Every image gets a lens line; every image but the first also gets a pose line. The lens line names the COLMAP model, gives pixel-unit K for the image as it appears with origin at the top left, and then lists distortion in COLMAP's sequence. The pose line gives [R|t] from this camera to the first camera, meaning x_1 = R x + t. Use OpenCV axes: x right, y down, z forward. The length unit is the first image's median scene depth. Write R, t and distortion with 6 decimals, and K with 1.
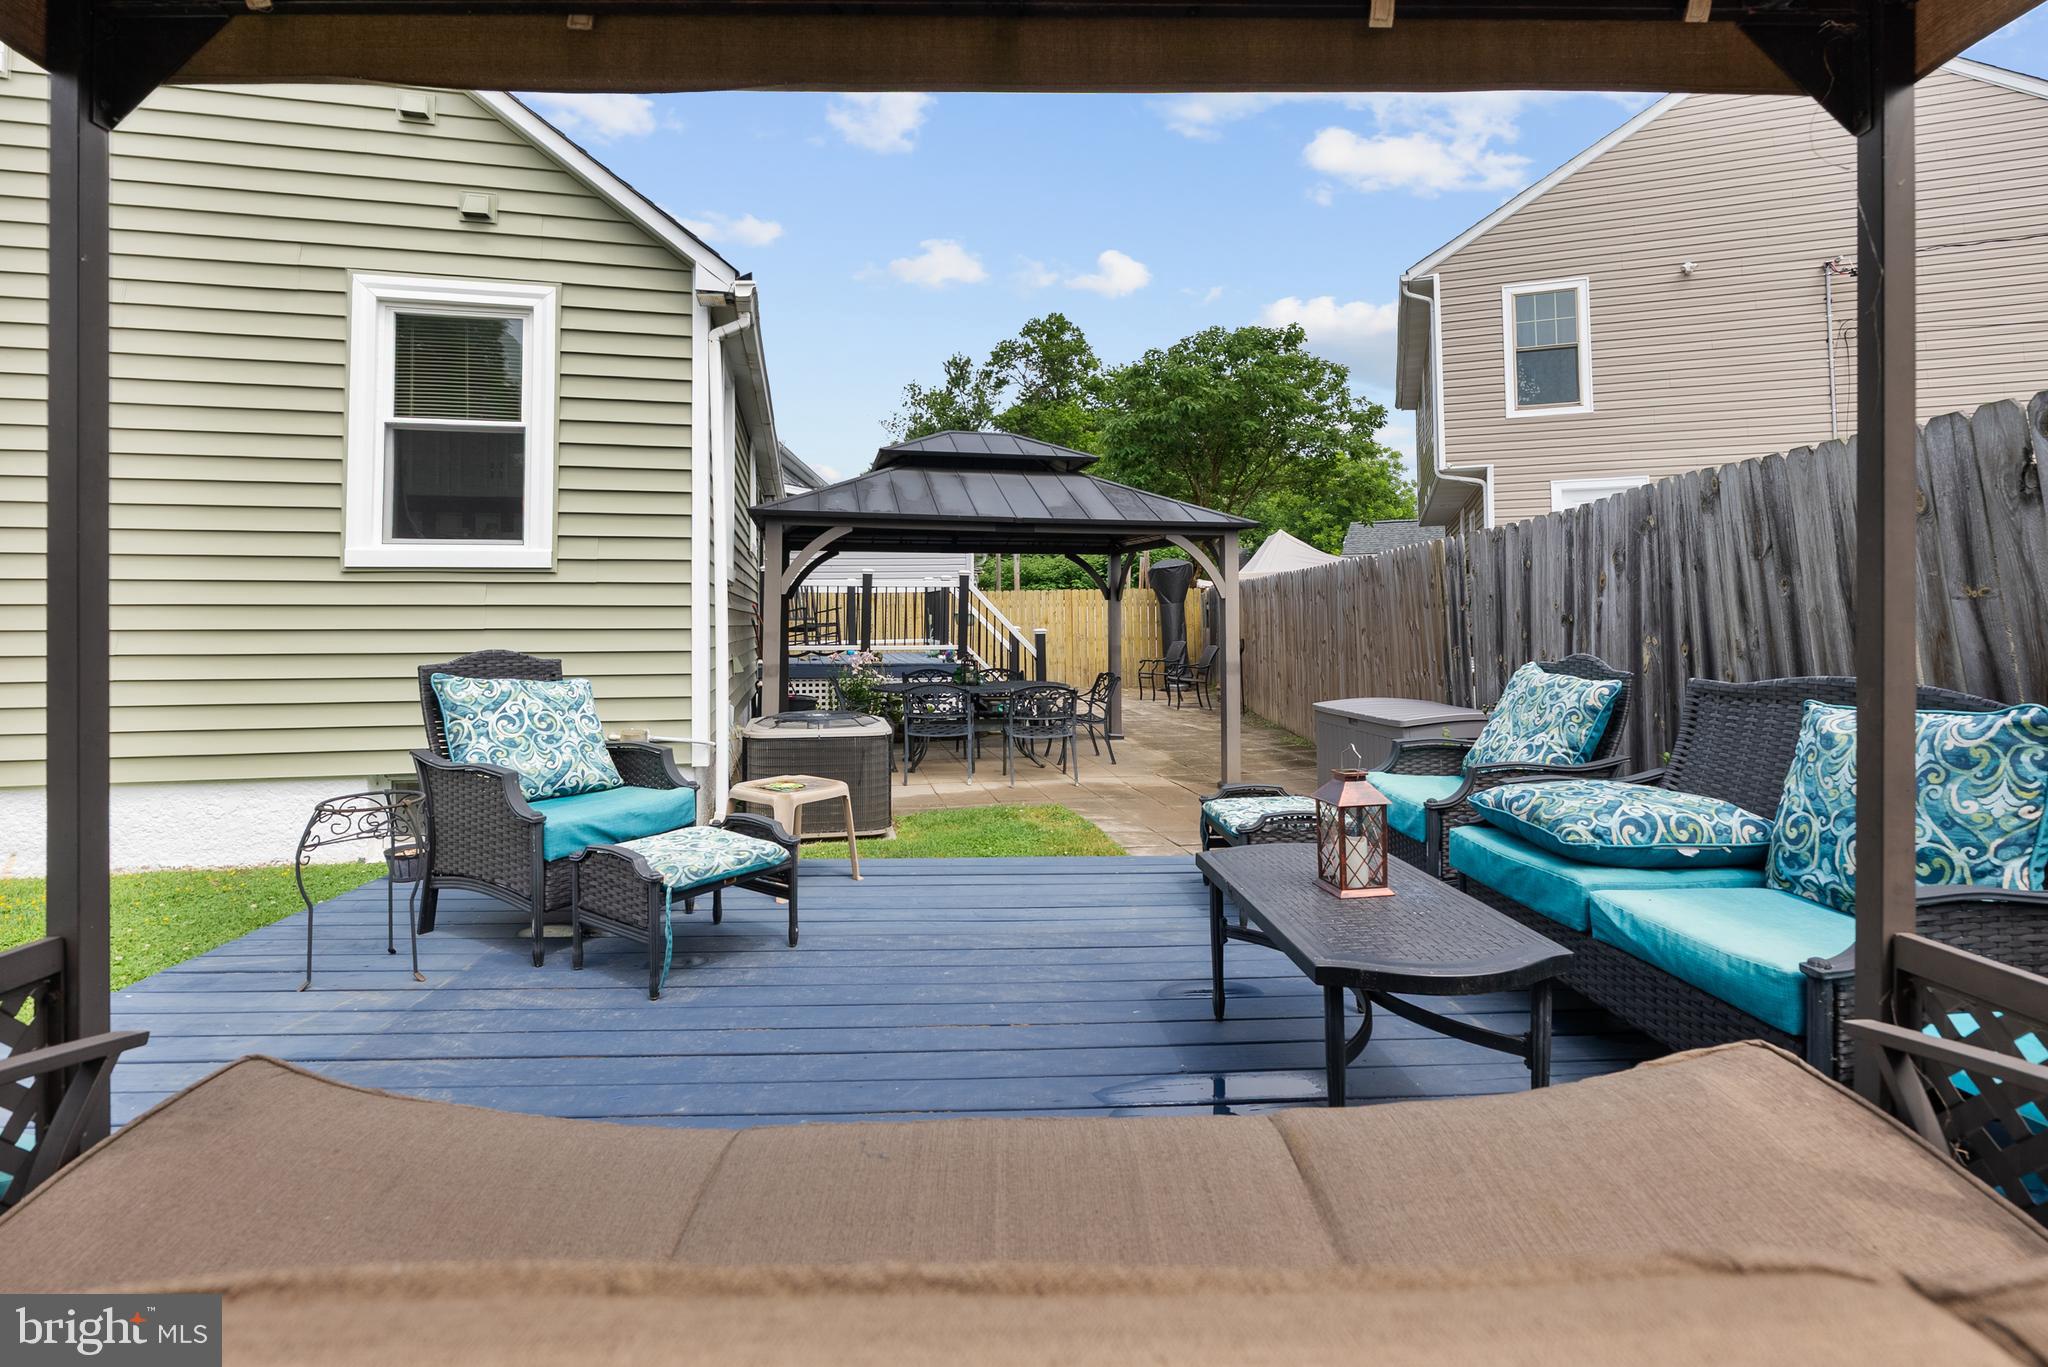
lens RADIAL K [[941.2, 0, 1023.7], [0, 941.2, 630.9], [0, 0, 1]] dist [-0.001800, 0.000015]
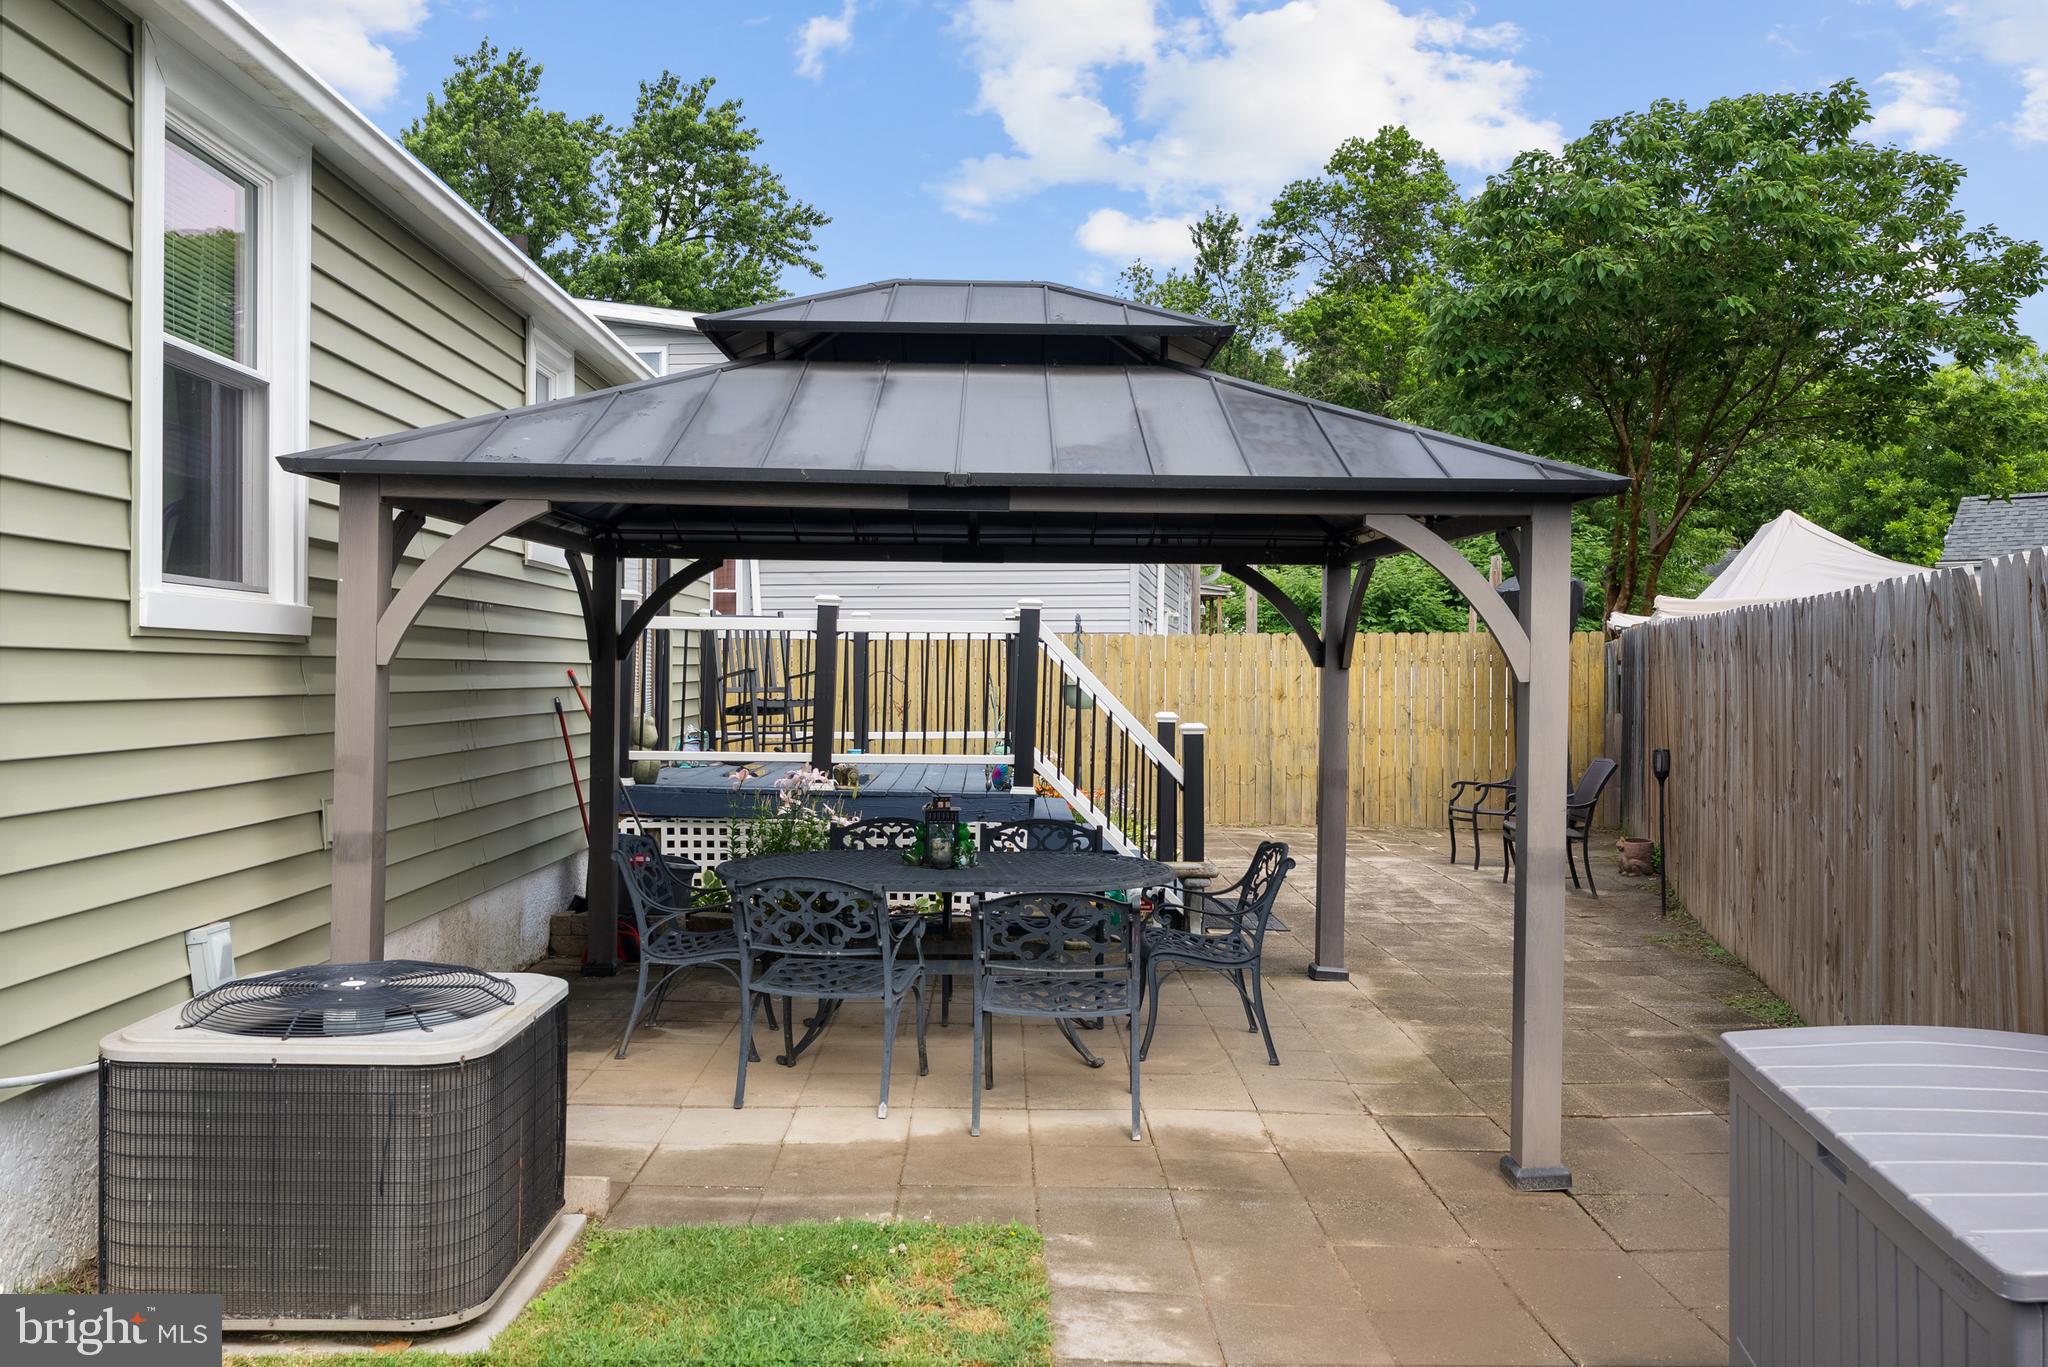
lens RADIAL K [[1546.4, 0, 1020.7], [0, 1546.4, 738.0], [0, 0, 1]] dist [0.005952, -0.000539]
pose [[0.977448, 0.023247, -0.209893, 0.050211], [-0.016423, 0.999280, 0.034199, -0.010466], [0.210537, -0.029980, 0.977126, 0.120489]]
